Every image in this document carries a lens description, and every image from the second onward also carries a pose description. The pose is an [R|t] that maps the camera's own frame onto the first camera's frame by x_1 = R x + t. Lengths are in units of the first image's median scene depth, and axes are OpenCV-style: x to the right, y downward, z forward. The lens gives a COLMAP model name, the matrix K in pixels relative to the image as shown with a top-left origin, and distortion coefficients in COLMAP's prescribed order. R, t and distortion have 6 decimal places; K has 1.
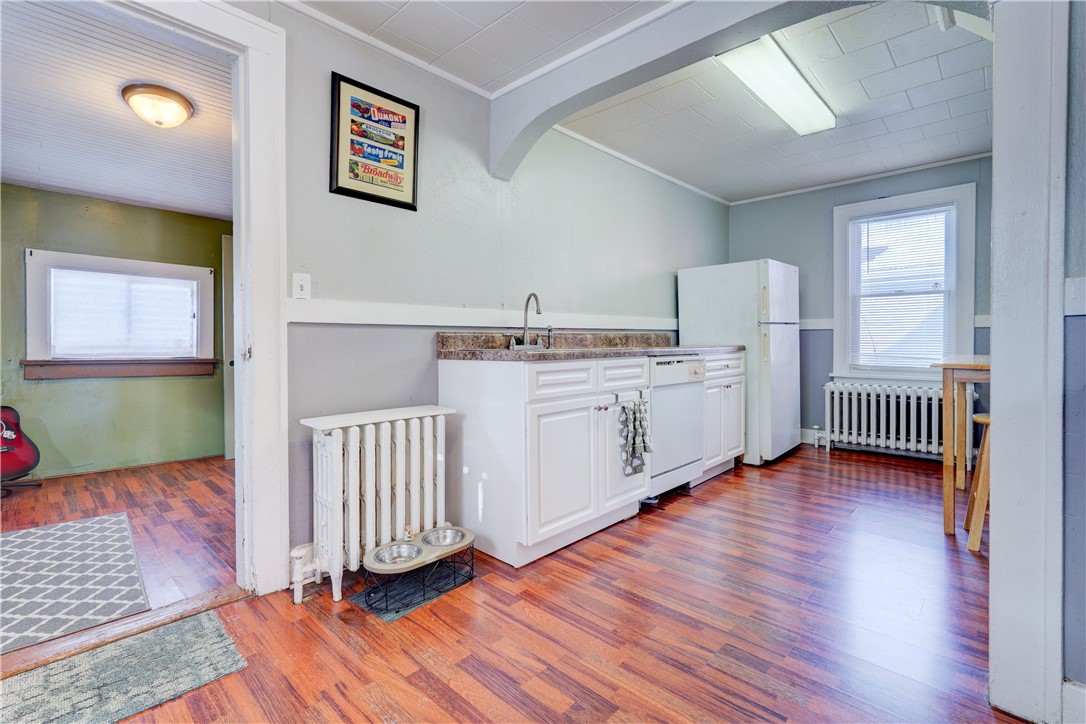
lens RADIAL K [[487.7, 0, 555.1], [0, 487.7, 342.4], [0, 0, 1]] dist [-0.003954, -0.000092]
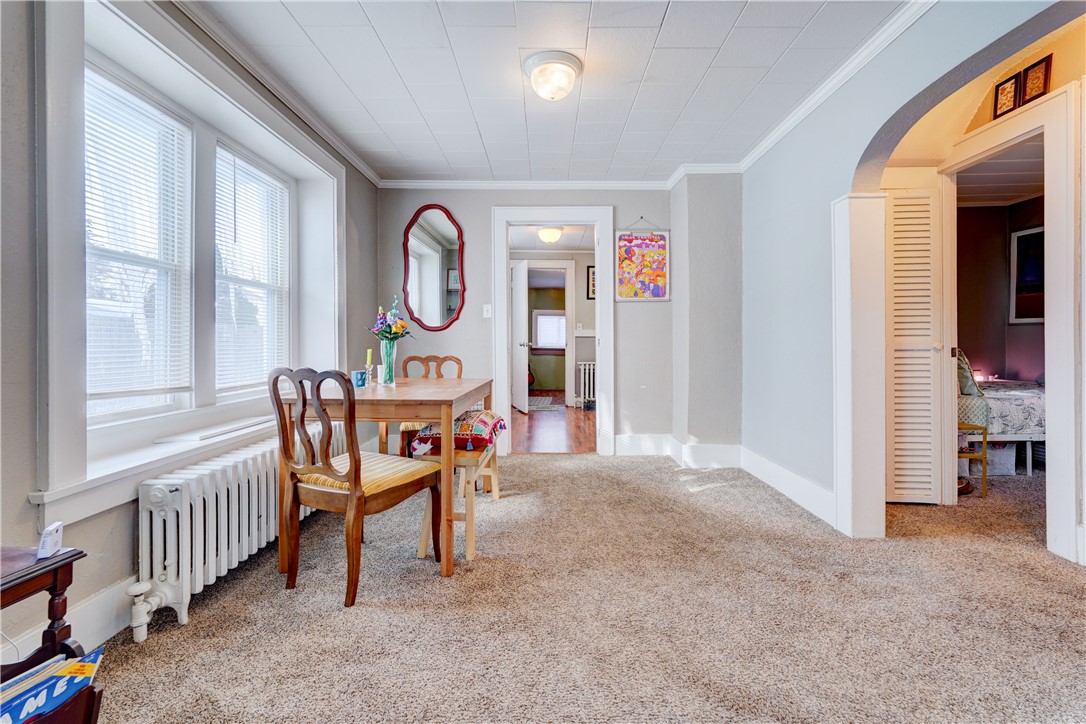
lens RADIAL K [[492.0, 0, 544.3], [0, 492.0, 343.6], [0, 0, 1]] dist [0.000724, 0.000113]
pose [[0.679186, 0.005074, -0.733949, 1.166175], [-0.005119, 0.999985, 0.002176, 0.002530], [0.733948, 0.002279, 0.679201, -0.983259]]
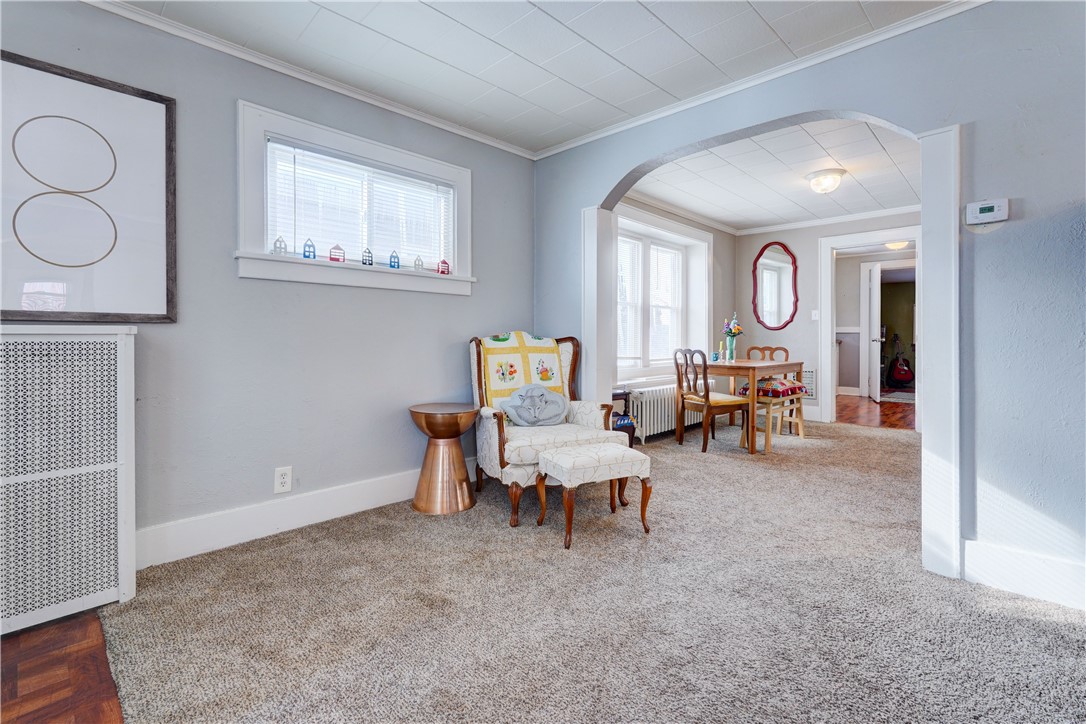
lens RADIAL K [[487.7, 0, 555.1], [0, 487.7, 342.4], [0, 0, 1]] dist [-0.003954, -0.000092]
pose [[0.011168, 0.017217, -0.999789, 1.826608], [-0.008245, 0.999819, 0.017125, -0.003477], [0.999904, 0.008052, 0.011308, -1.159181]]
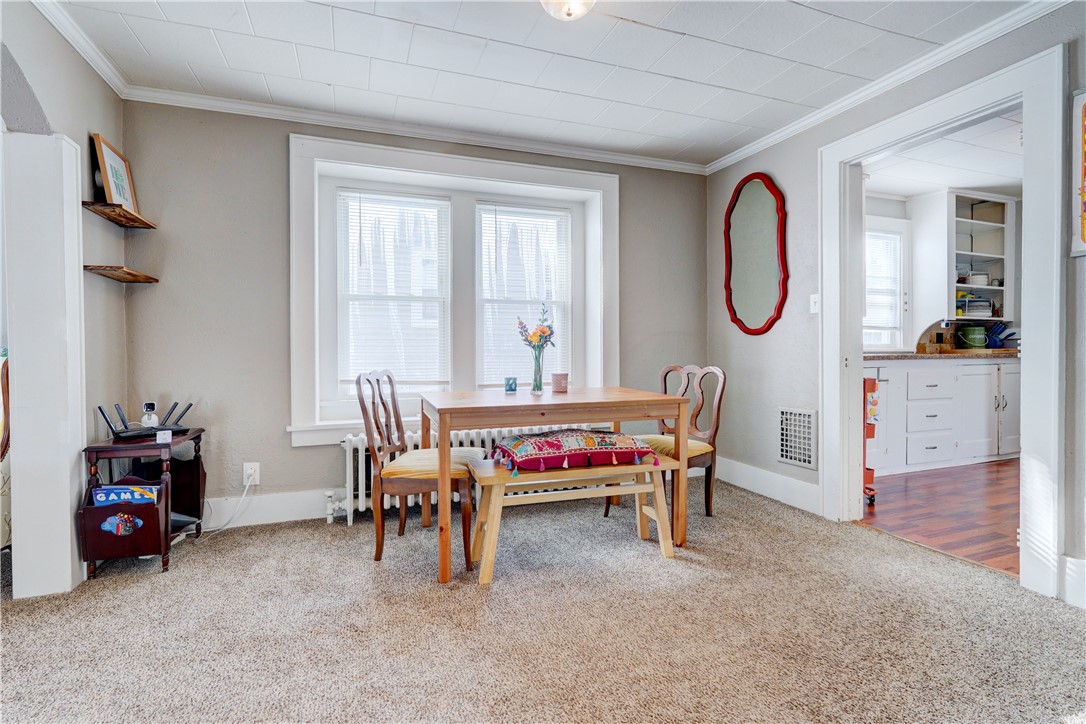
lens RADIAL K [[493.3, 0, 531.3], [0, 493.3, 354.7], [0, 0, 1]] dist [-0.002886, -0.000043]
pose [[-0.444138, 0.012793, -0.895867, 1.137235], [0.001198, 0.999906, 0.013685, 0.000428], [0.895957, 0.005005, -0.444112, -0.304865]]
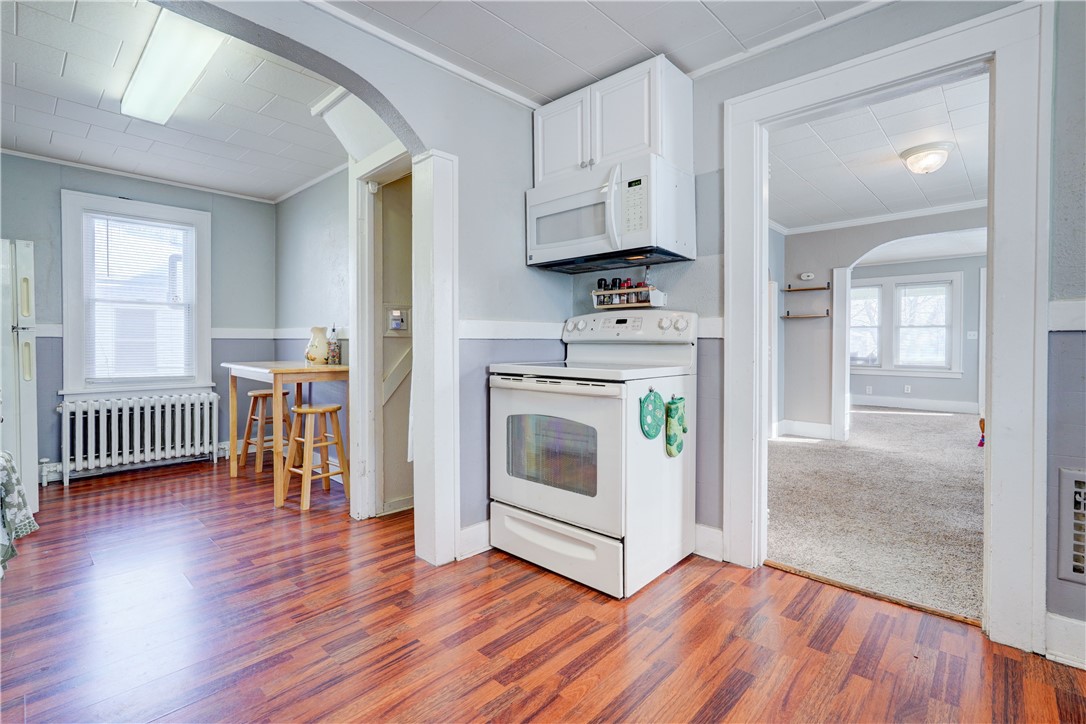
lens RADIAL K [[508.0, 0, 518.1], [0, 508.0, 343.2], [0, 0, 1]] dist [0.000441, 0.000222]
pose [[0.019017, 0.005456, 0.999804, -0.393814], [0.005368, 0.999970, -0.005559, -0.011116], [-0.999805, 0.005473, 0.018987, 0.300694]]
